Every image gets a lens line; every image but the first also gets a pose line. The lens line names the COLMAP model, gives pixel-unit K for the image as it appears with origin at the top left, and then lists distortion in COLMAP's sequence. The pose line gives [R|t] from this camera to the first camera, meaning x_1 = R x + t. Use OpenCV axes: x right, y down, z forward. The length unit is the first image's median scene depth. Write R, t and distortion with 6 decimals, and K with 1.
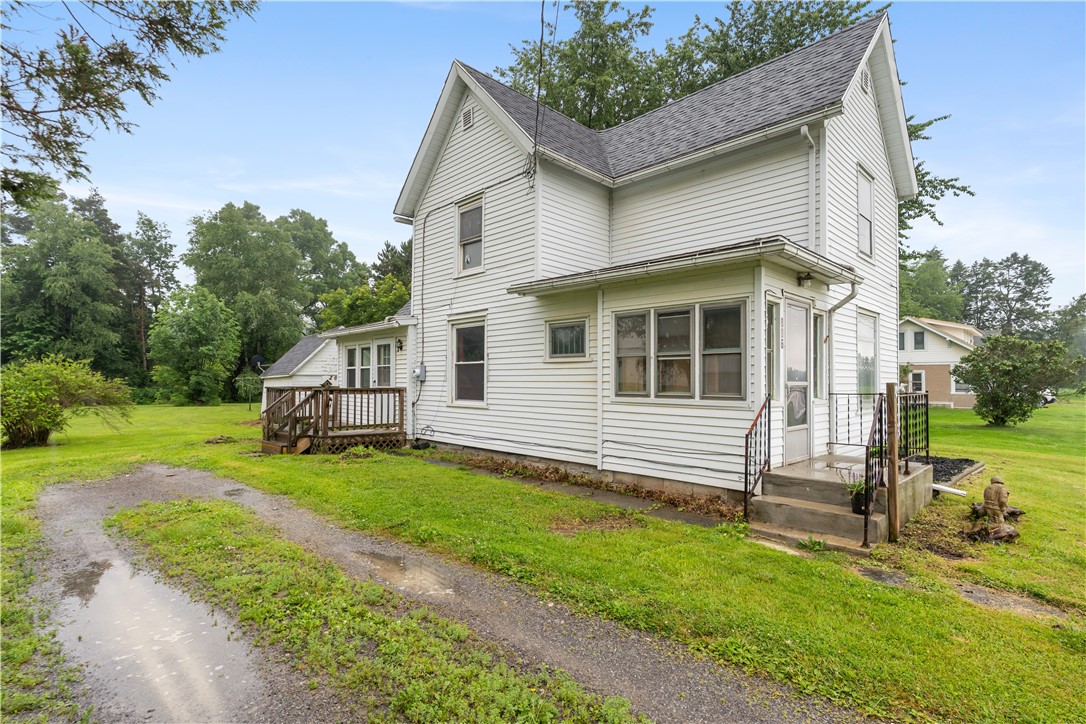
lens RADIAL K [[522.3, 0, 545.3], [0, 522.3, 364.5], [0, 0, 1]] dist [-0.008450, -0.000447]
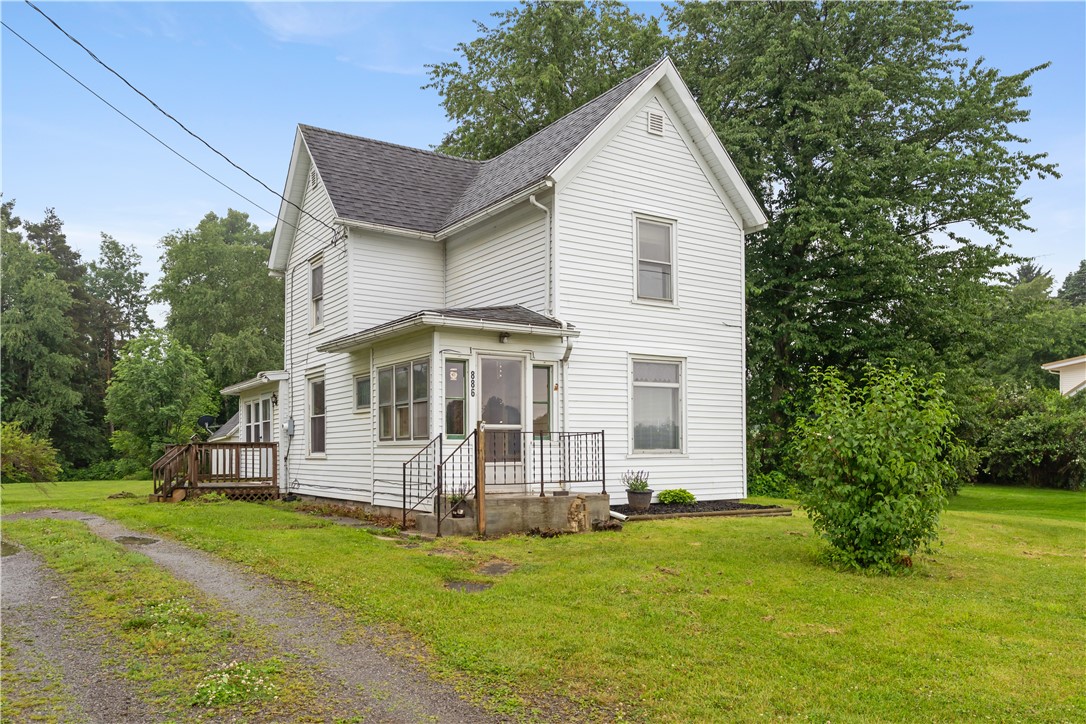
lens RADIAL K [[827.0, 0, 533.1], [0, 827.0, 431.4], [0, 0, 1]] dist [-0.009303, 0.000775]
pose [[0.979399, -0.013280, -0.201497, 0.318048], [0.014602, 0.999881, 0.005073, 0.013521], [0.201406, -0.007911, 0.979476, -0.274807]]
